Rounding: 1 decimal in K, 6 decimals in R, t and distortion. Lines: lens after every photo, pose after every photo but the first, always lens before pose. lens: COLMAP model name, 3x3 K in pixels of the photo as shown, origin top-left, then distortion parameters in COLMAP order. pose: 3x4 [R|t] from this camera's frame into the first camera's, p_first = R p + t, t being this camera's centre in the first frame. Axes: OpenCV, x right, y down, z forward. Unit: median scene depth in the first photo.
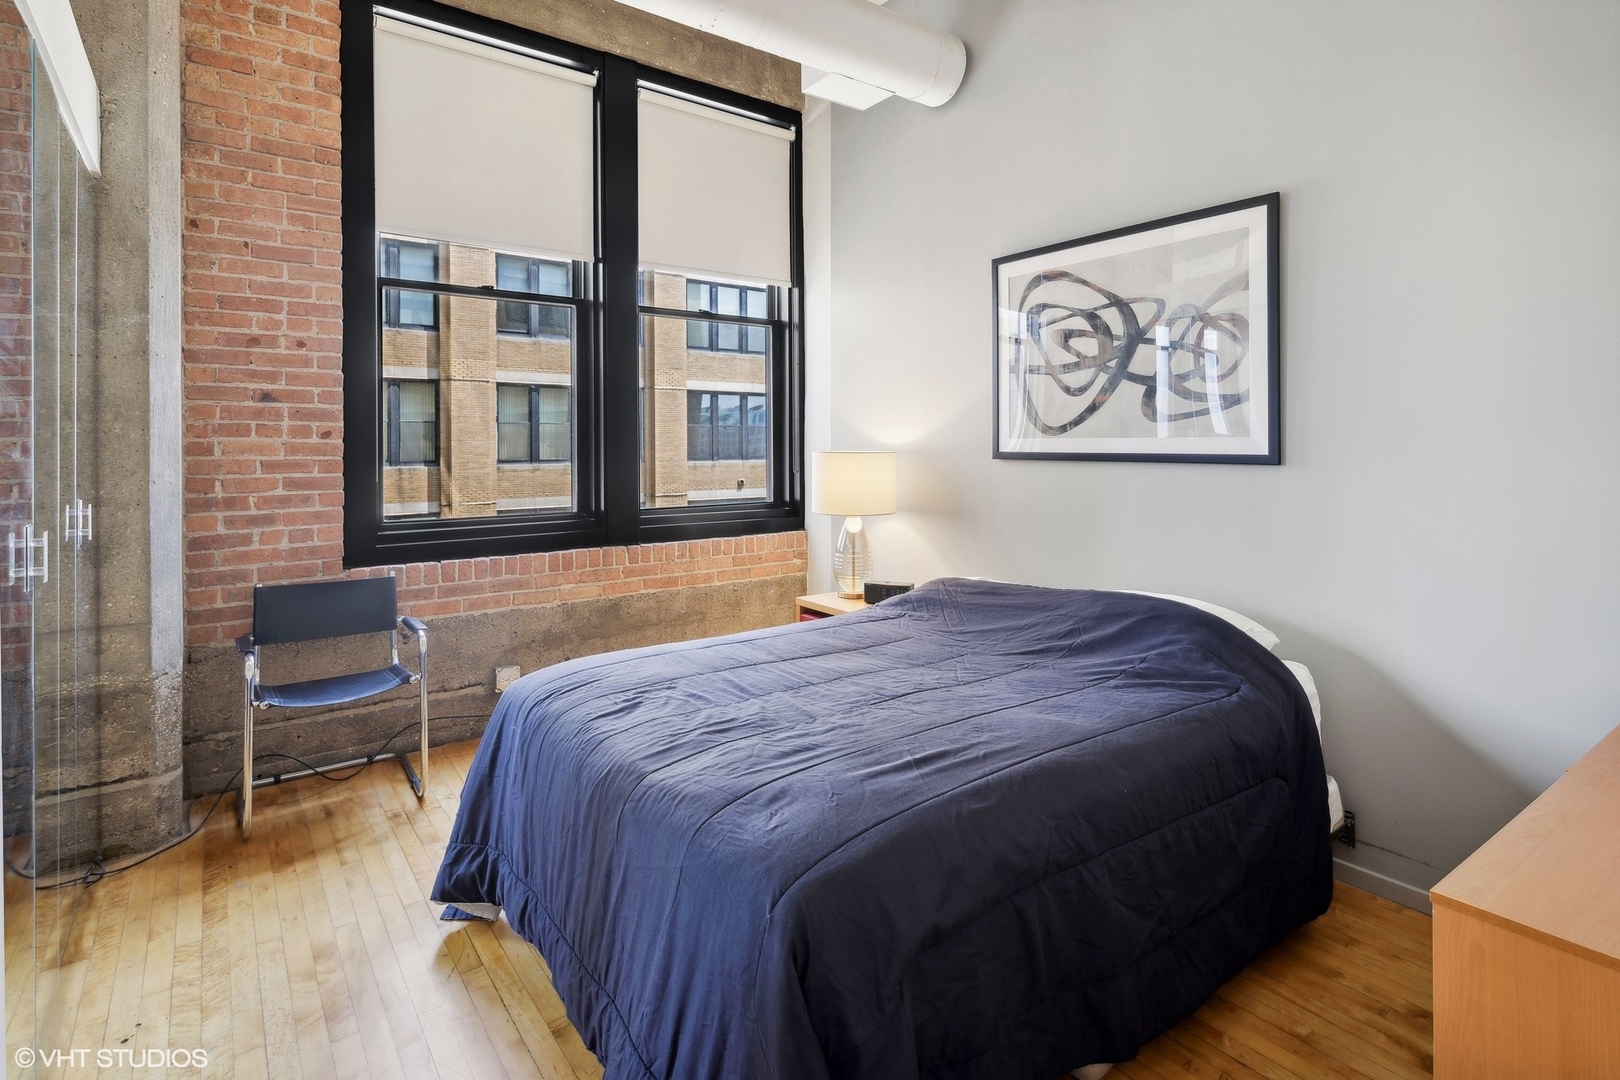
lens RADIAL K [[811.3, 0, 806.5], [0, 811.3, 435.1], [0, 0, 1]] dist [0.002120, -0.000627]
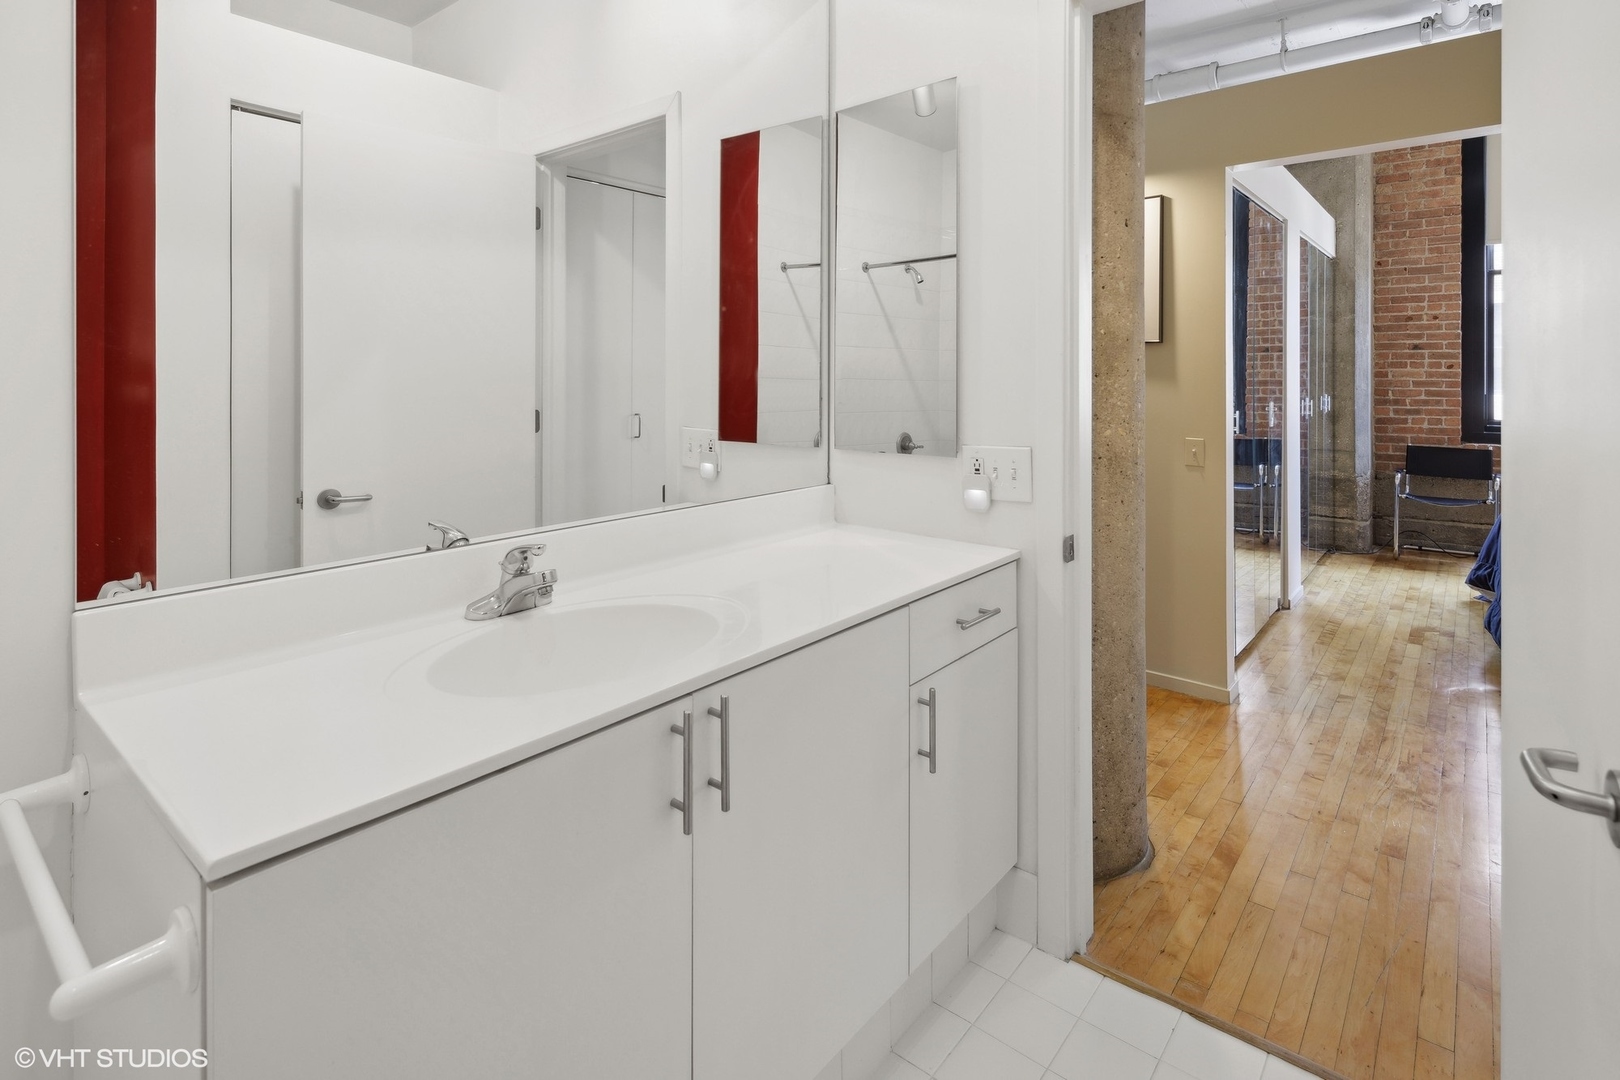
lens RADIAL K [[807.8, 0, 810.0], [0, 807.8, 390.1], [0, 0, 1]] dist [0.003132, -0.000553]
pose [[0.240992, 0.021679, -0.970285, 0.862334], [0.011158, 0.999623, 0.025105, -0.010270], [0.970463, -0.016876, 0.240660, -0.864026]]
